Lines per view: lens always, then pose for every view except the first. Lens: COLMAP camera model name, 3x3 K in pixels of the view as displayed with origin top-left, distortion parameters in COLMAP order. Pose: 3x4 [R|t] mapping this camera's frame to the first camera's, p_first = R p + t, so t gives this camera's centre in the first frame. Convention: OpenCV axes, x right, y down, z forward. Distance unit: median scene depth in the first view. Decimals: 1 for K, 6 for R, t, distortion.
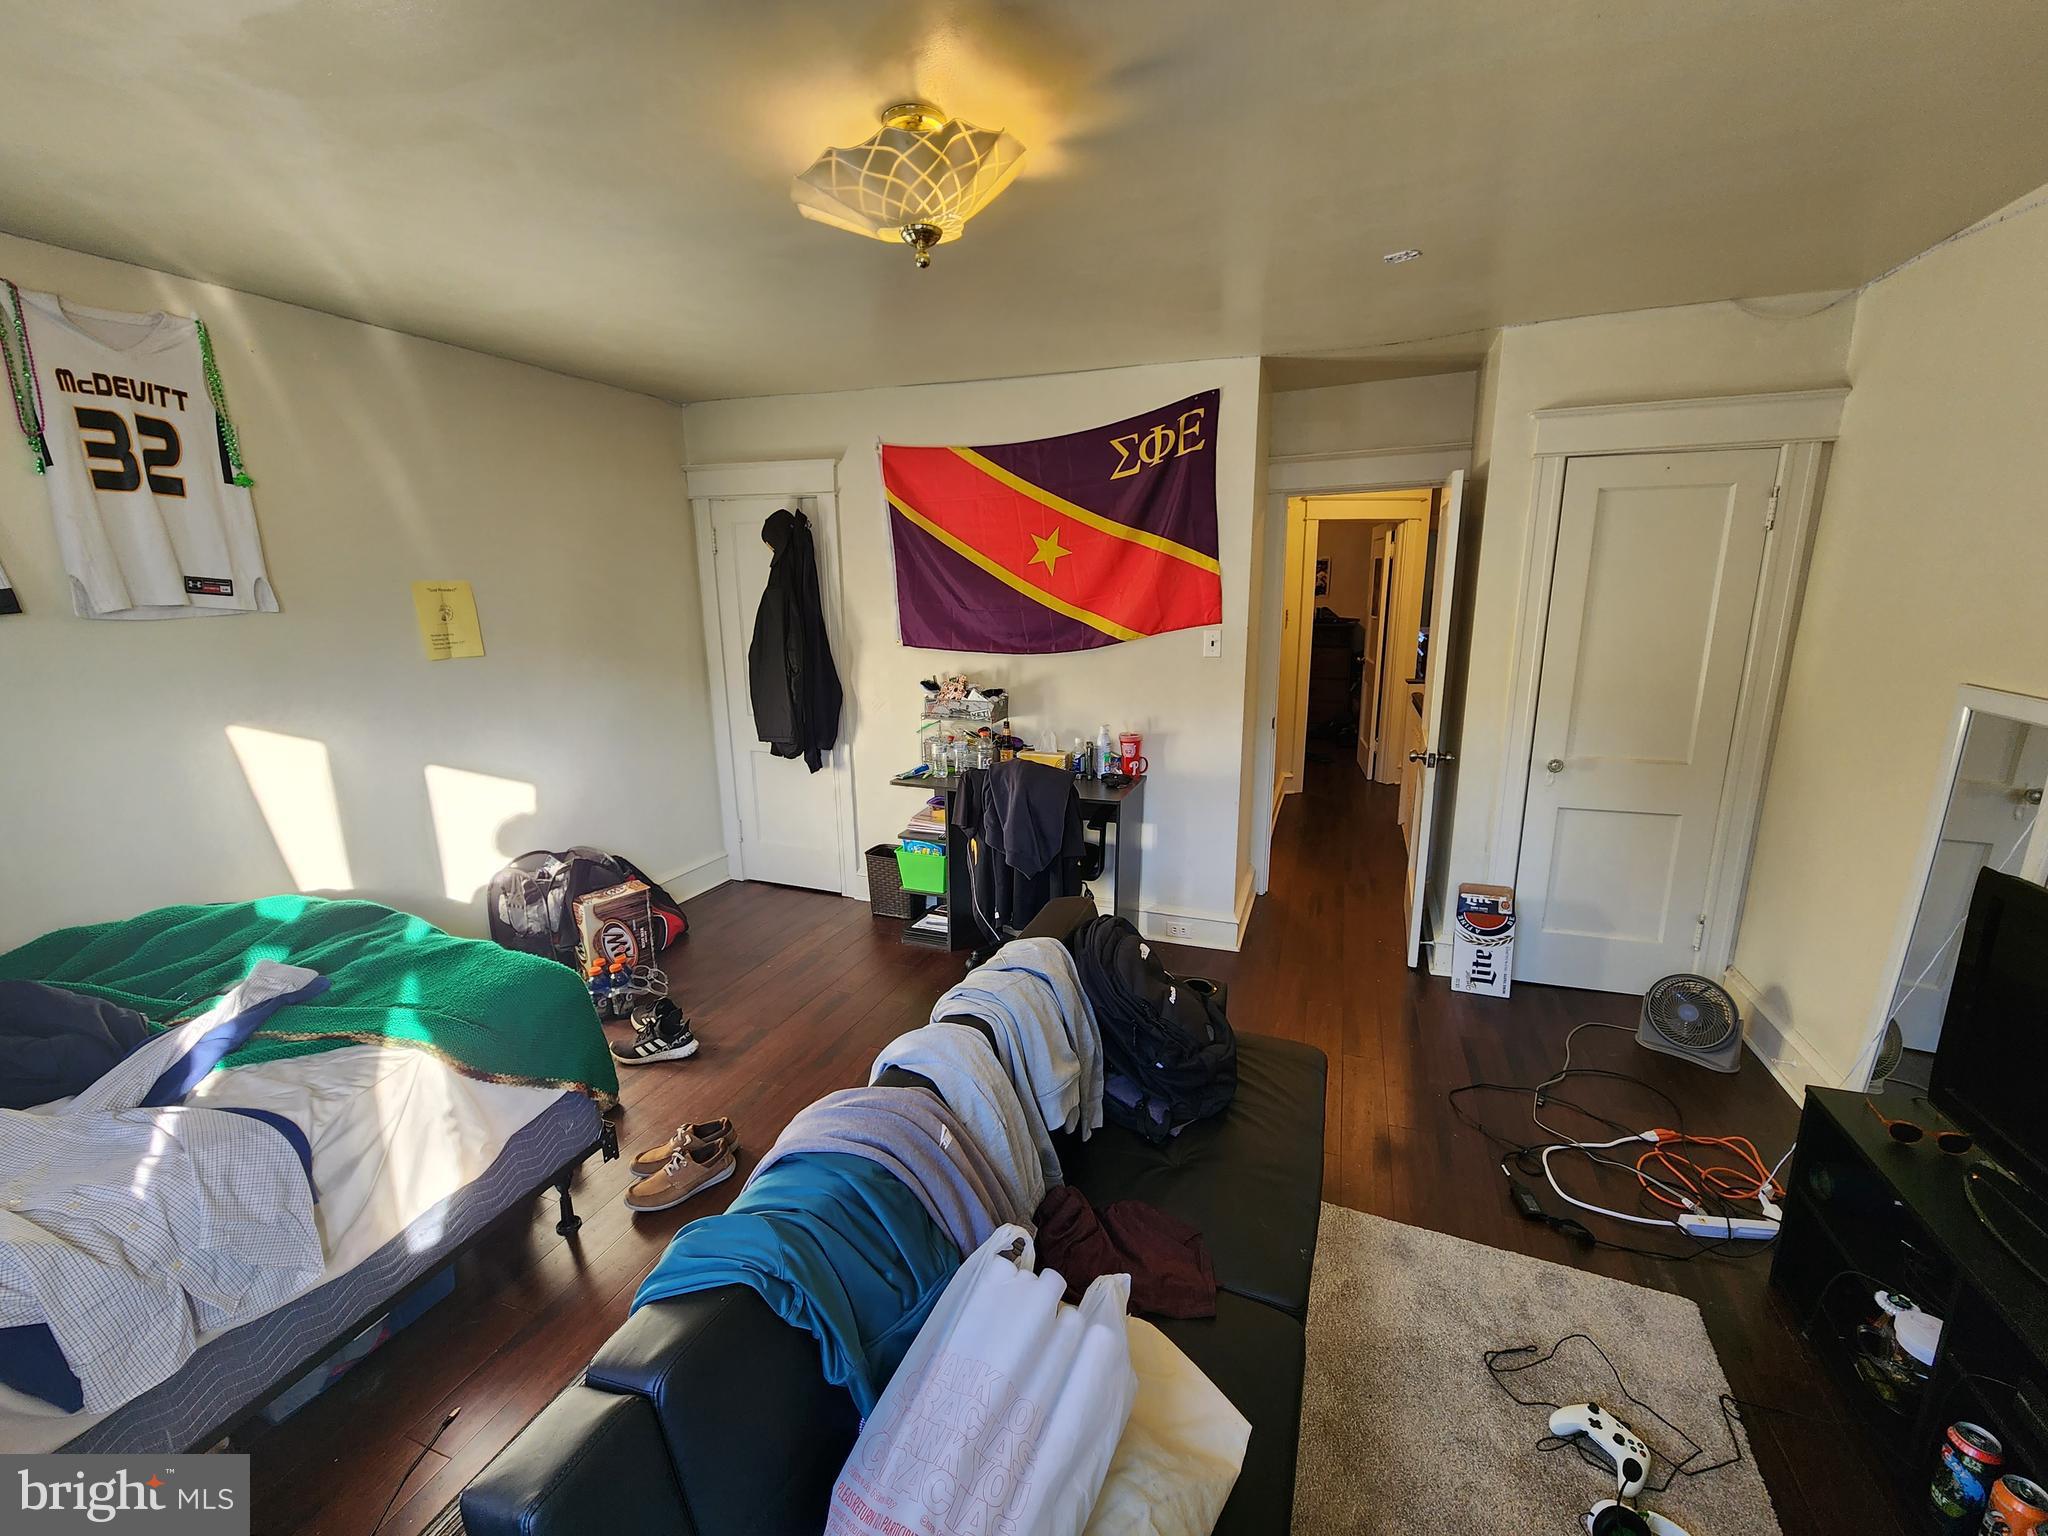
lens RADIAL K [[843.6, 0, 1034.3], [0, 843.6, 767.7], [0, 0, 1]] dist [-0.001378, -0.001145]
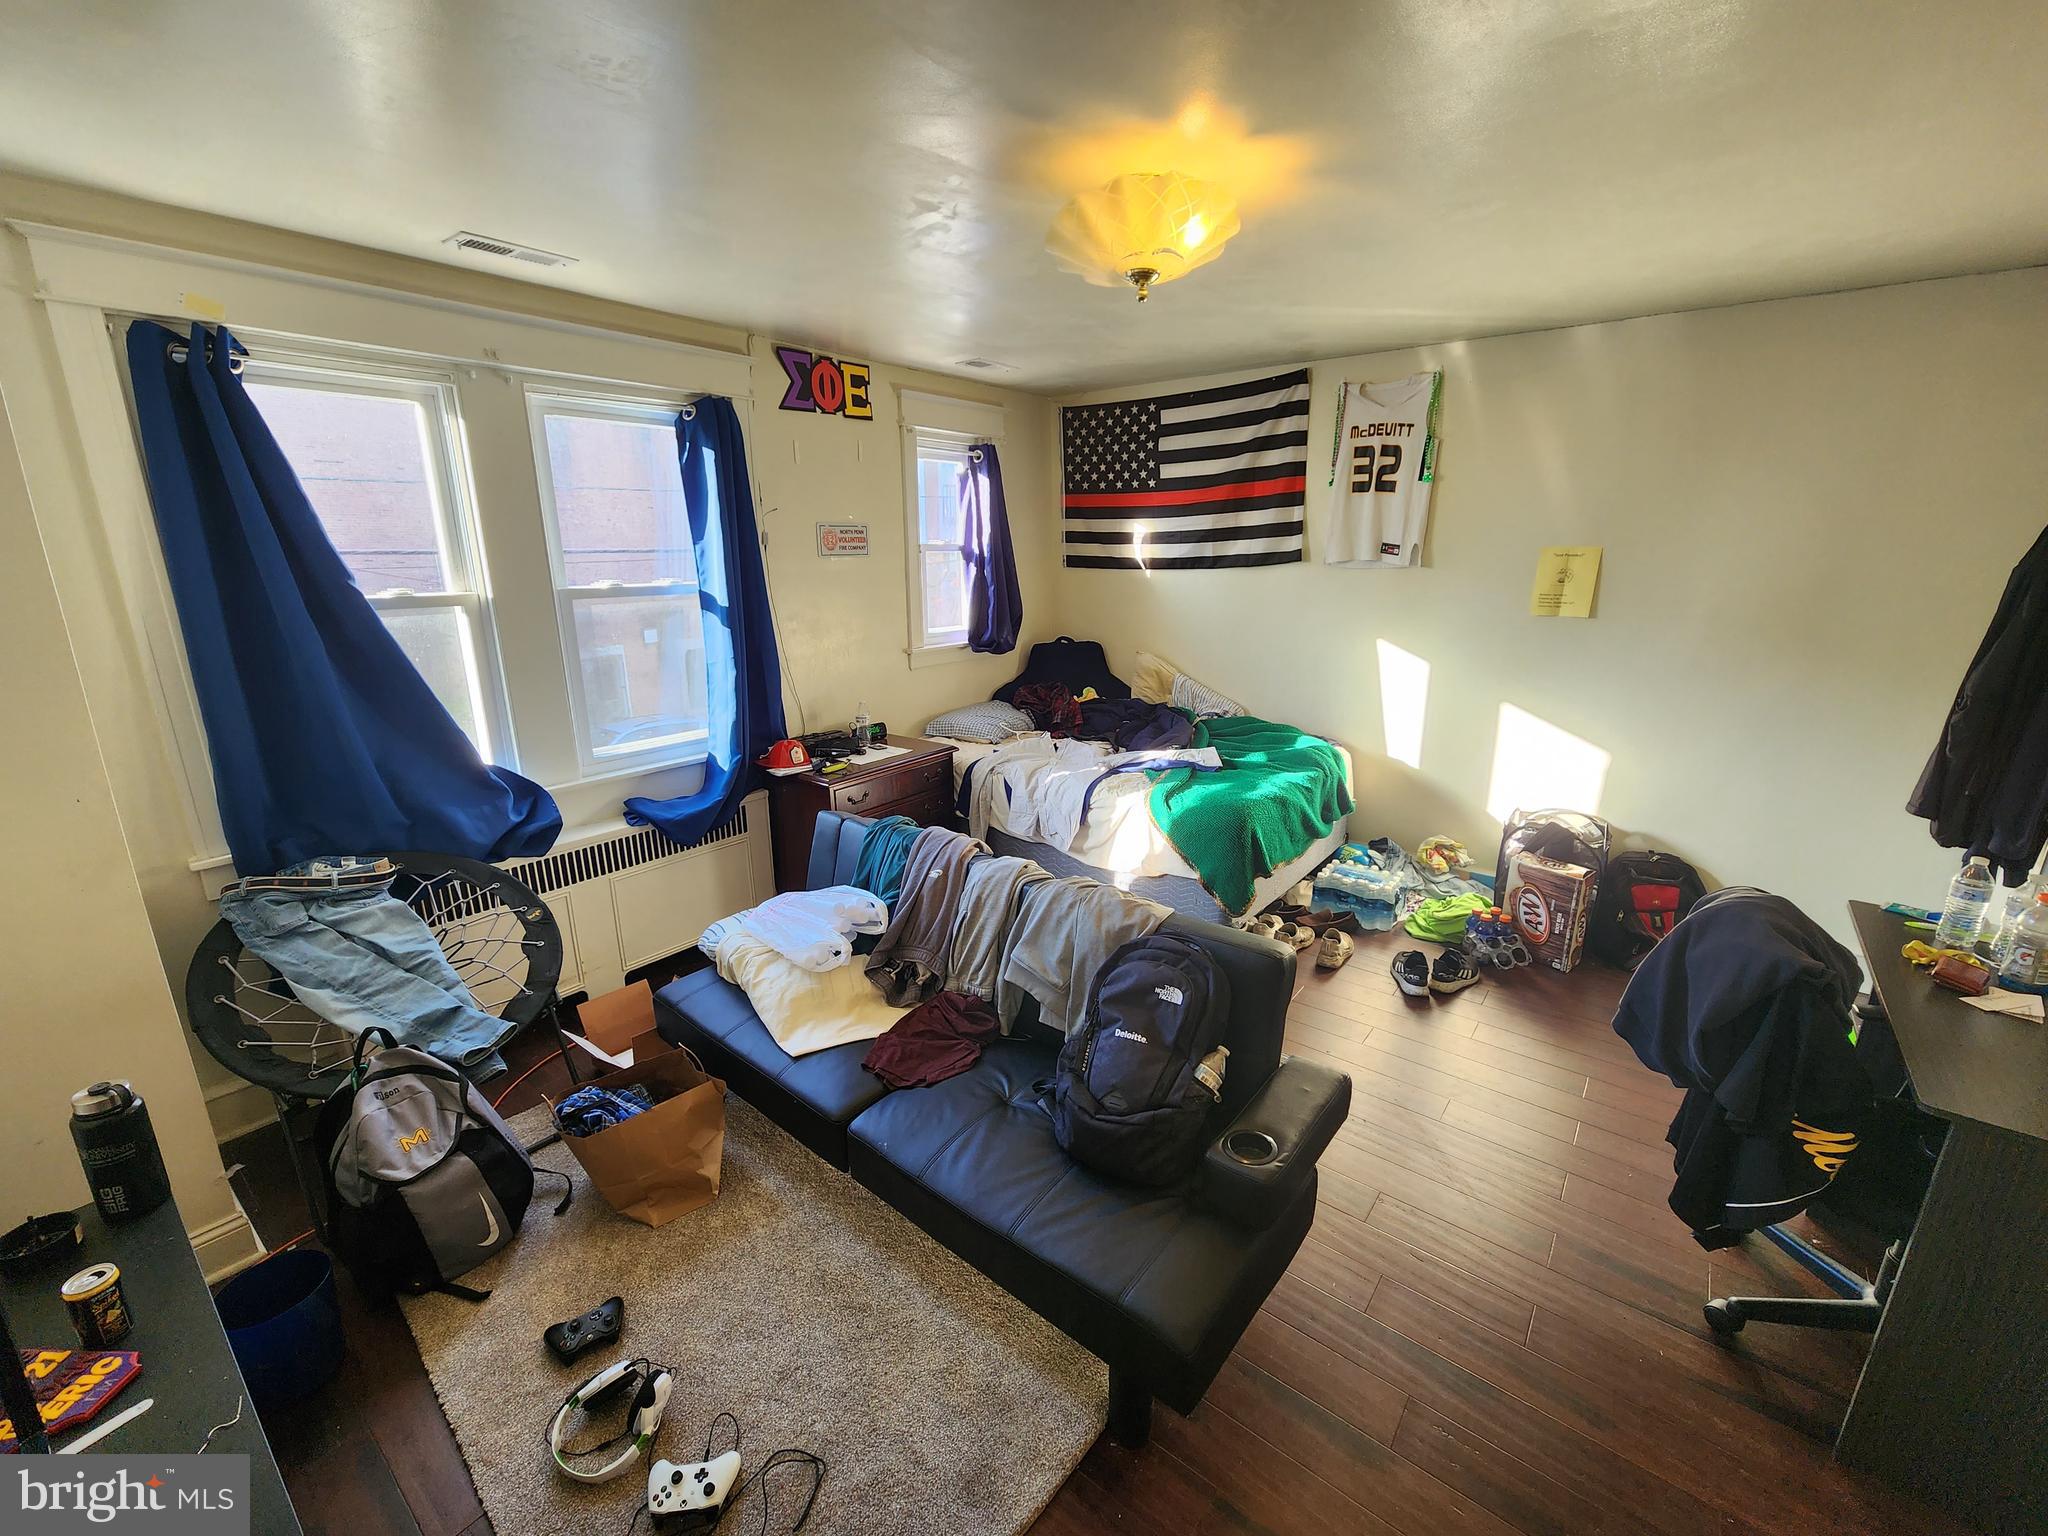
lens RADIAL K [[843.6, 0, 1036.2], [0, 843.6, 767.4], [0, 0, 1]] dist [-0.001378, -0.001145]
pose [[-0.311533, 0.257071, -0.914801, 0.800975], [-0.203455, 0.922340, 0.328475, -0.226912], [0.928199, 0.288452, -0.235037, 0.891748]]
